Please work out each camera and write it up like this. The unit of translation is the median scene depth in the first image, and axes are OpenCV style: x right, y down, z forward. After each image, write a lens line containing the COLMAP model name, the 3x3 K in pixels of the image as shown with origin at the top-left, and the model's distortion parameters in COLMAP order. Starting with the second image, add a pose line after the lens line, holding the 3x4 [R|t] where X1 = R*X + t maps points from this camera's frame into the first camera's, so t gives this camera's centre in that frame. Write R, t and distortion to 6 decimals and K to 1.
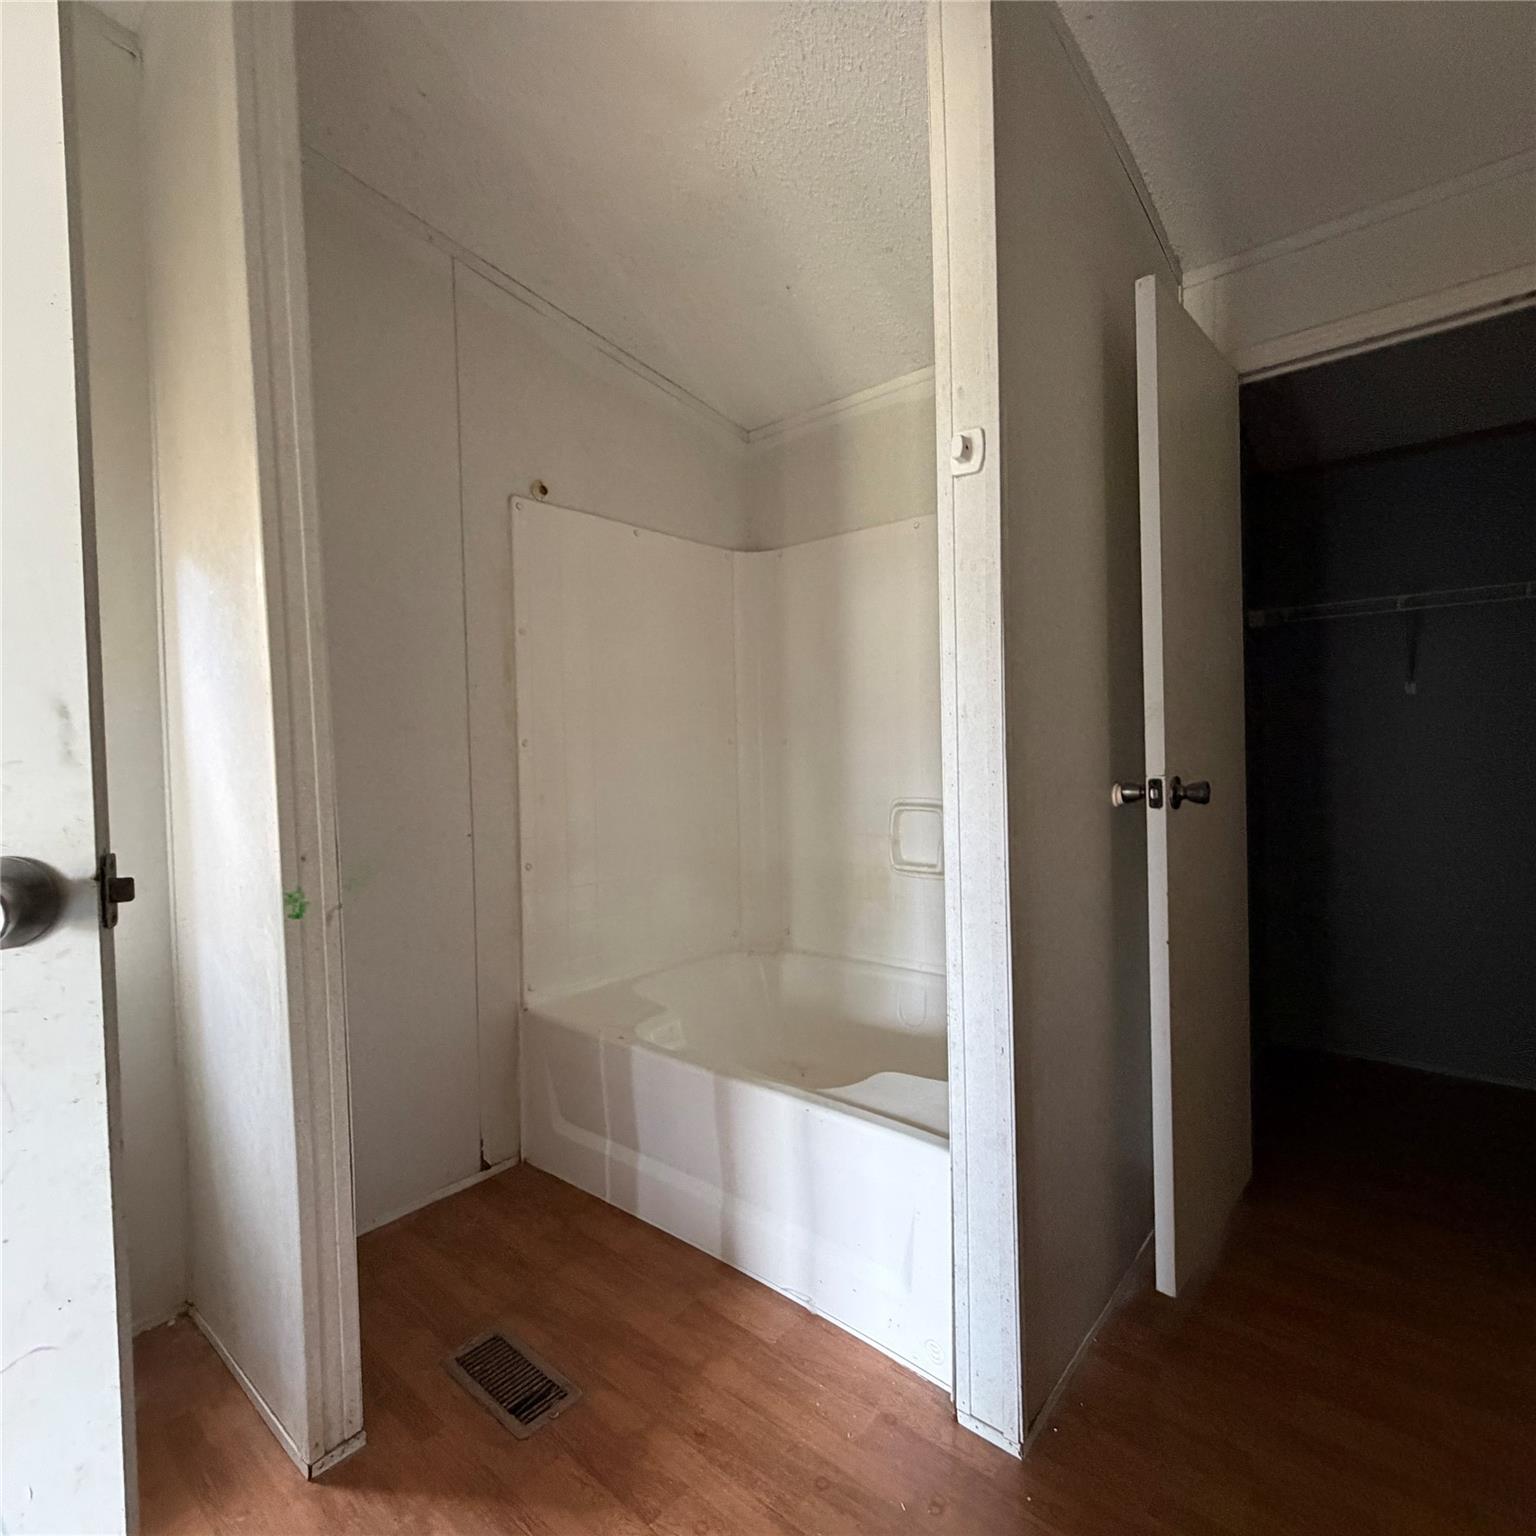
lens RADIAL K [[817.7, 0, 761.6], [0, 817.7, 768.7], [0, 0, 1]] dist [0.002074, 0.001136]
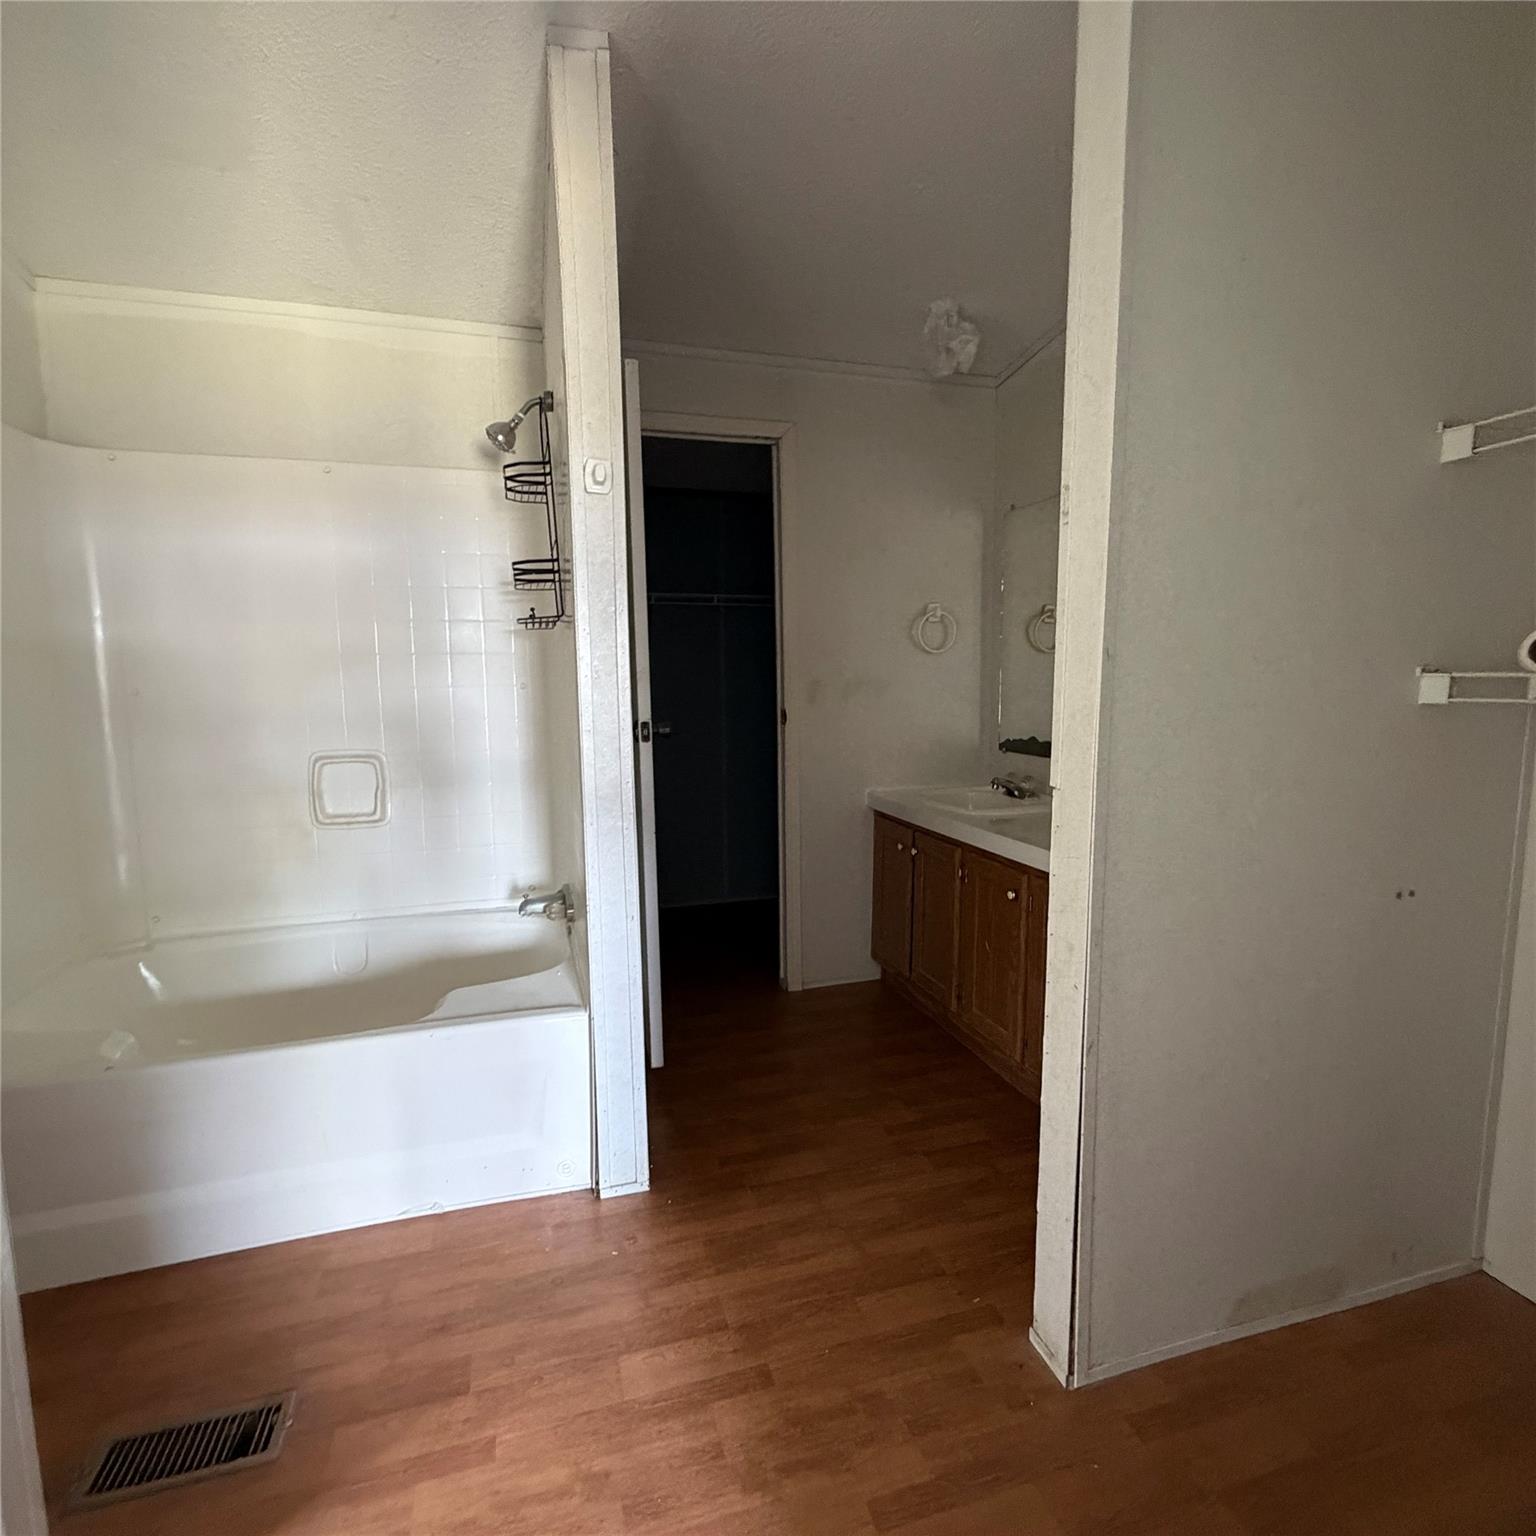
lens RADIAL K [[817.7, 0, 761.6], [0, 817.7, 768.7], [0, 0, 1]] dist [0.002074, 0.001136]
pose [[0.534584, -0.079575, 0.841360, -0.640284], [0.018389, 0.996417, 0.082556, -0.020534], [-0.844915, -0.028661, 0.534132, 0.059596]]
